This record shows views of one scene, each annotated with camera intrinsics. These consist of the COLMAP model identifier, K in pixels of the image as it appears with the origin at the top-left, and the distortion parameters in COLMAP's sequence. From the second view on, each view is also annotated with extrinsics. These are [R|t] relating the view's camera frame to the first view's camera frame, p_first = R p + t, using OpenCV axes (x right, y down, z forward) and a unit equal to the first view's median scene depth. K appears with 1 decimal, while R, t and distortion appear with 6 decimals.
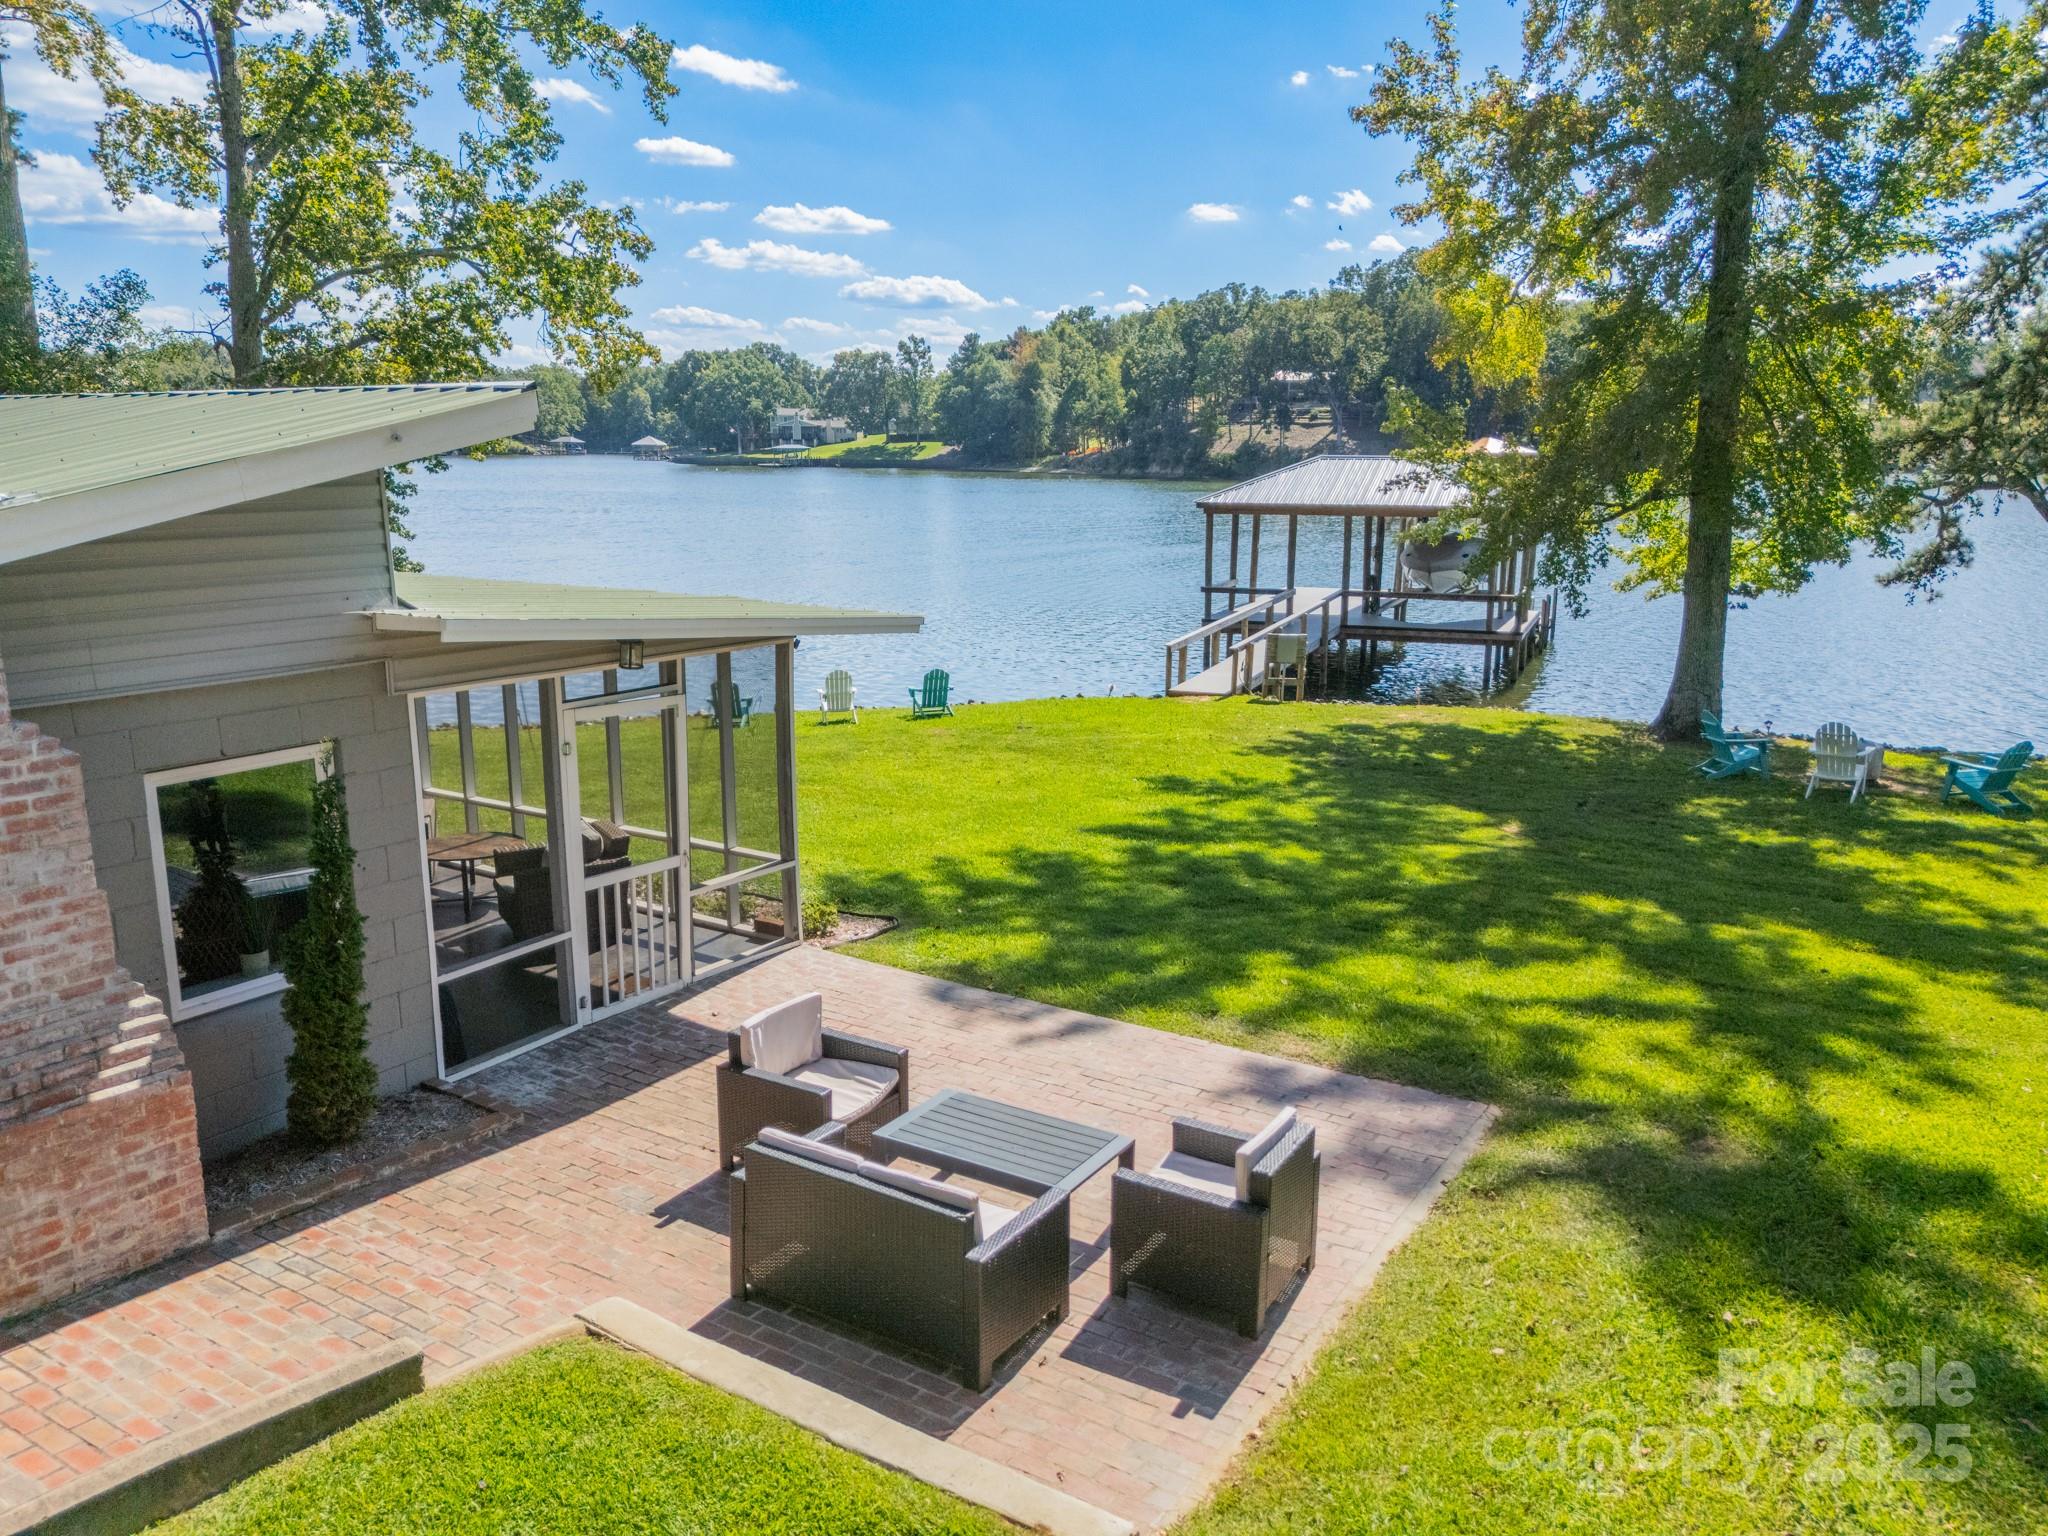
lens RADIAL K [[1519.2, 0, 1024.0], [0, 1519.2, 768.0], [0, 0, 1]] dist [0.070482, -0.094984]
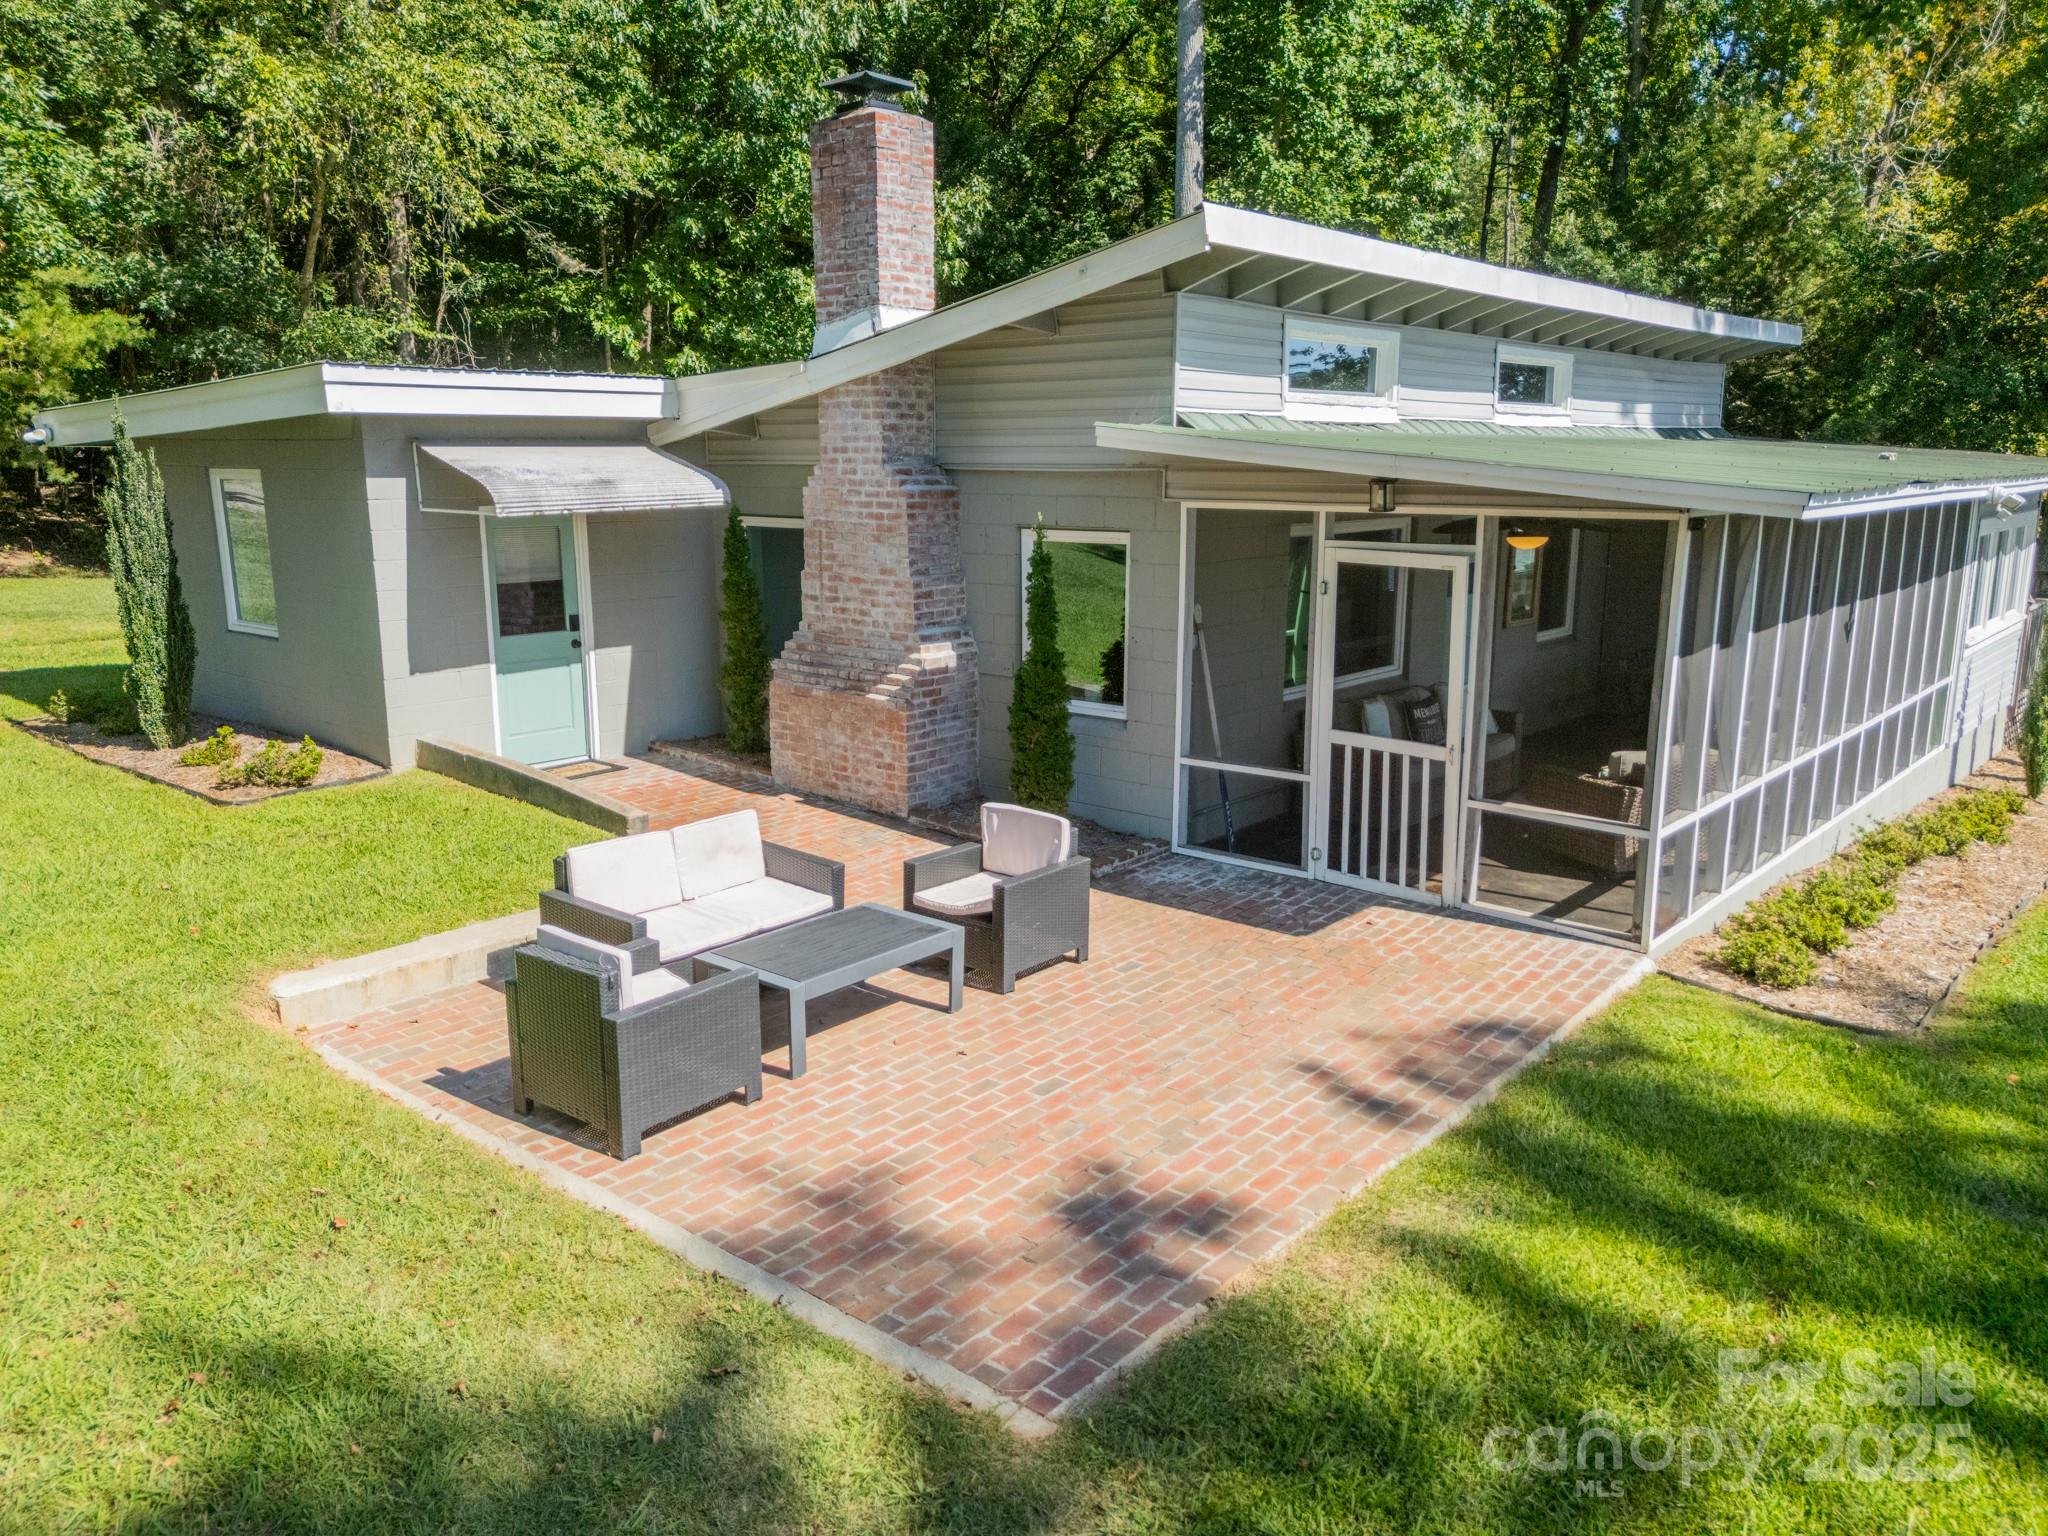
lens RADIAL K [[1519.2, 0, 1024.0], [0, 1519.2, 768.0], [0, 0, 1]] dist [0.070482, -0.094984]
pose [[-0.127176, 0.216043, -0.968066, 0.664188], [-0.201205, 0.950080, 0.238462, -0.093452], [0.971258, 0.225106, -0.077359, 0.875117]]
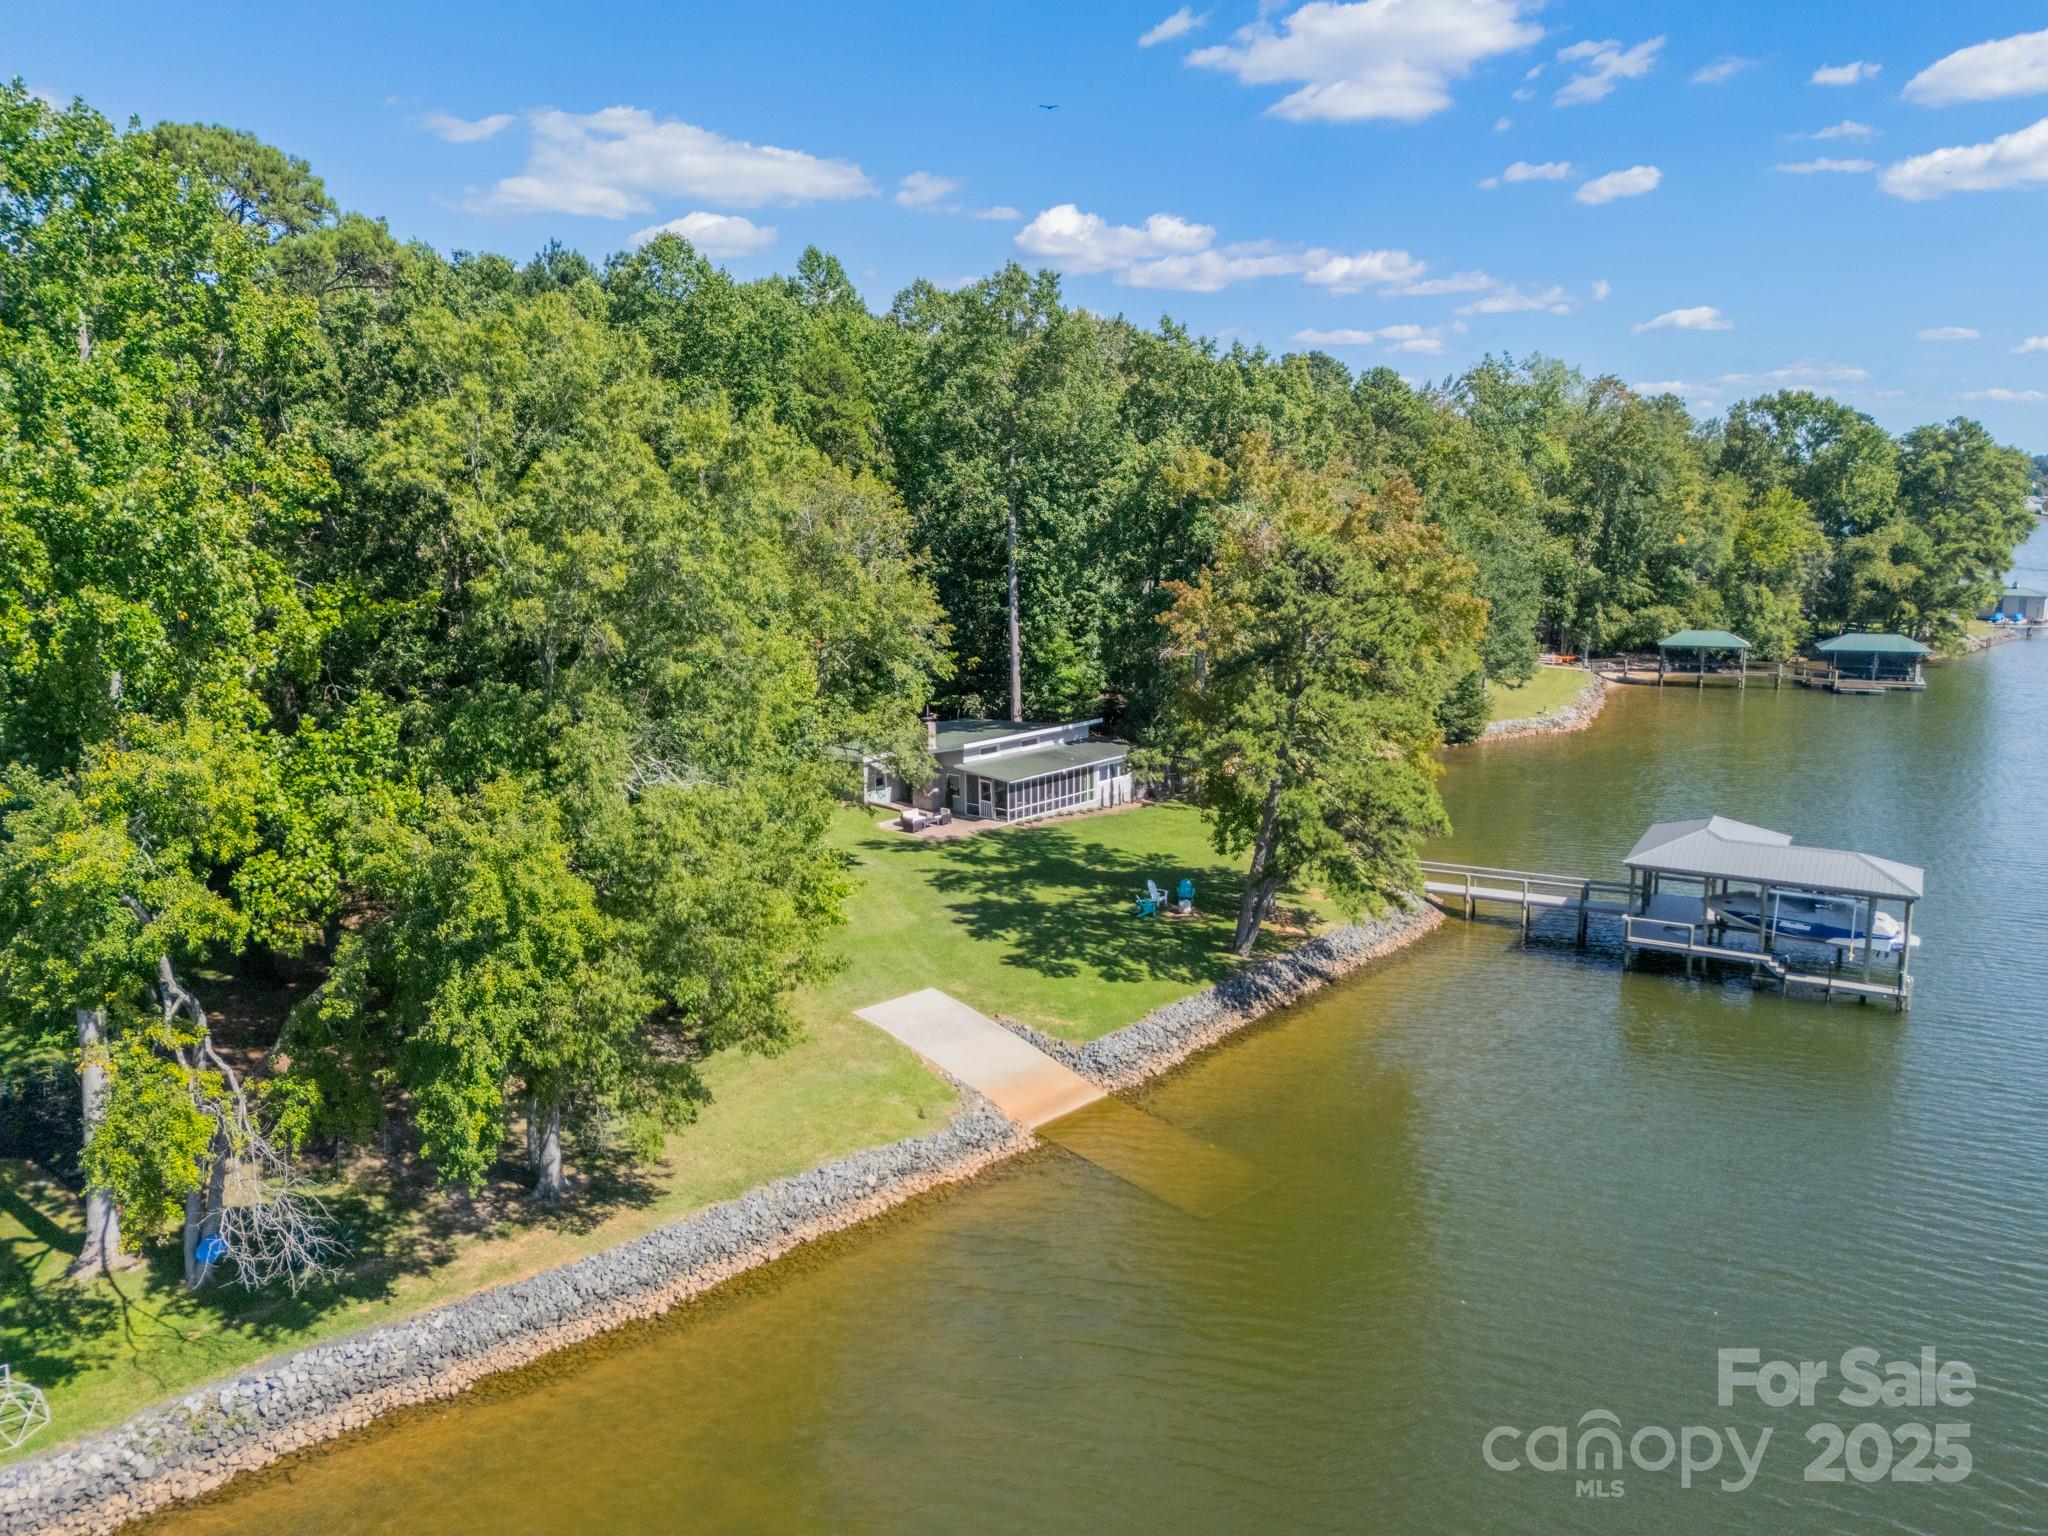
lens RADIAL K [[1519.2, 0, 1024.0], [0, 1519.2, 768.0], [0, 0, 1]] dist [0.070482, -0.094984]
pose [[-0.132321, 0.209665, -0.968779, 8.726920], [-0.193906, 0.953013, 0.232737, -2.366536], [0.972055, 0.218648, -0.085448, 2.031722]]
